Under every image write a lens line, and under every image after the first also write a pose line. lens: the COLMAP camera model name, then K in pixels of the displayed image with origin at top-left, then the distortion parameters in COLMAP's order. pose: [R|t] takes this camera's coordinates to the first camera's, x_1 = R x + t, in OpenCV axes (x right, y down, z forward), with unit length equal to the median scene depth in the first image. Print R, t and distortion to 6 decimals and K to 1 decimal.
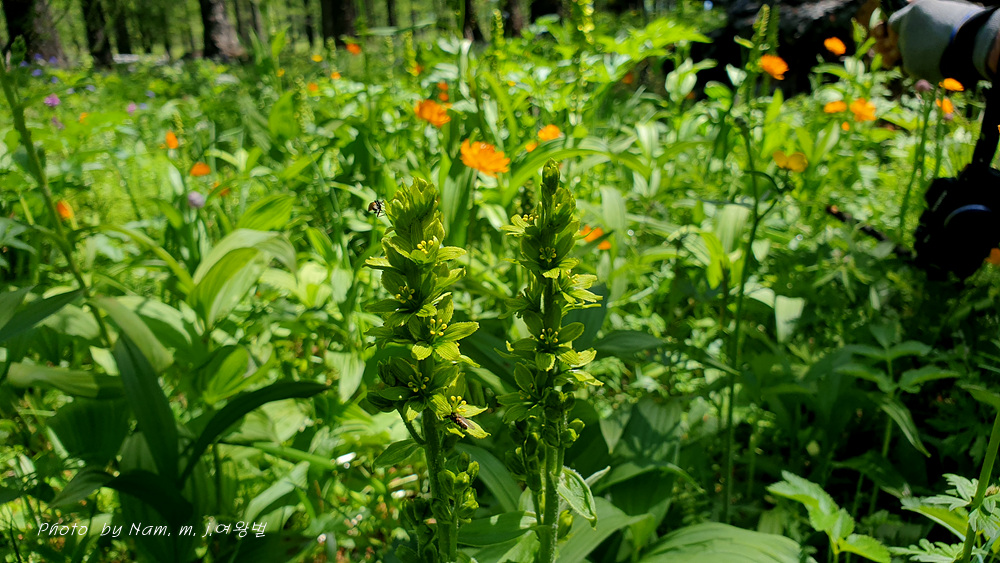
lens RADIAL K [[751.5, 0, 518.2], [0, 751.5, 281.8], [0, 0, 1]] dist [-0.009700, -0.000830]
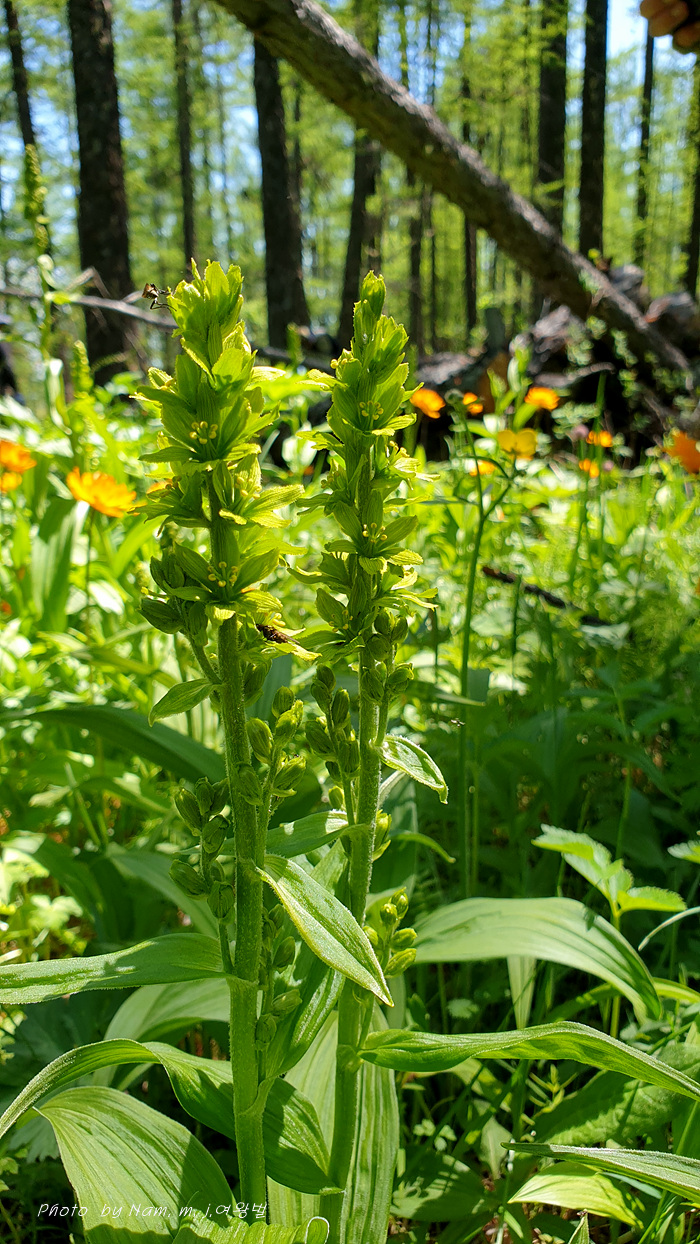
lens RADIAL K [[934.9, 0, 354.7], [0, 934.9, 618.9], [0, 0, 1]] dist [-0.009700, -0.000830]
pose [[0.962352, -0.056492, 0.265870, -0.095654], [0.081017, 0.993318, -0.082193, 0.099922], [-0.259450, 0.100638, 0.960499, 0.068363]]
